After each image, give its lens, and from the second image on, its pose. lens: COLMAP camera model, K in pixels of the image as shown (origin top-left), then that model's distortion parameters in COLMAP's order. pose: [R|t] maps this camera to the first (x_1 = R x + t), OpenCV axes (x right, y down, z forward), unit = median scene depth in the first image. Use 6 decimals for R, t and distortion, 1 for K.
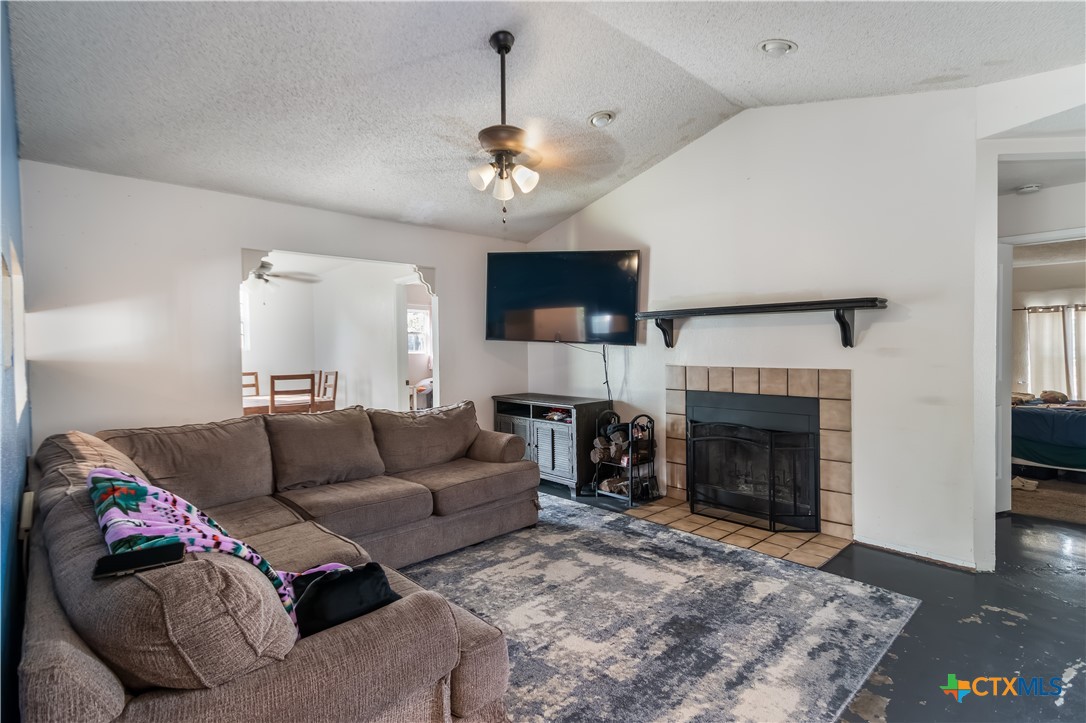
lens RADIAL K [[546.7, 0, 544.9], [0, 546.7, 360.0], [0, 0, 1]] dist [0.018671, 0.000225]
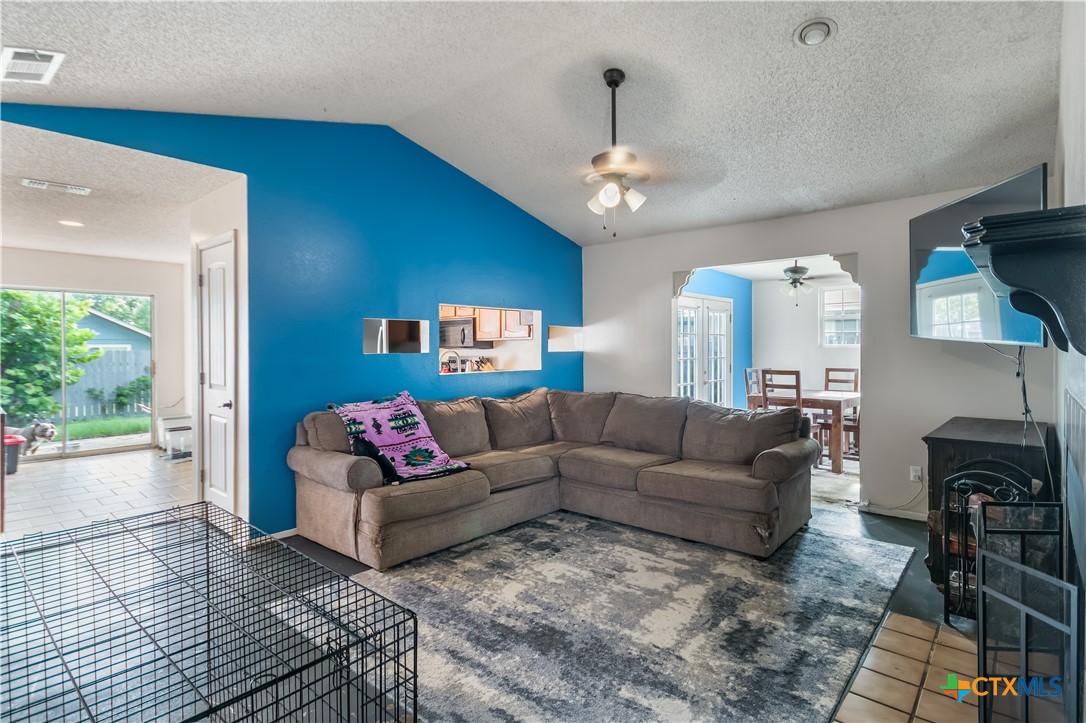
lens RADIAL K [[549.2, 0, 545.1], [0, 549.2, 354.6], [0, 0, 1]] dist [0.007375, 0.000582]
pose [[0.078253, 0.021694, -0.996697, 0.912030], [-0.019215, 0.999610, 0.020249, -0.027343], [0.996748, 0.017567, 0.078639, 0.680814]]
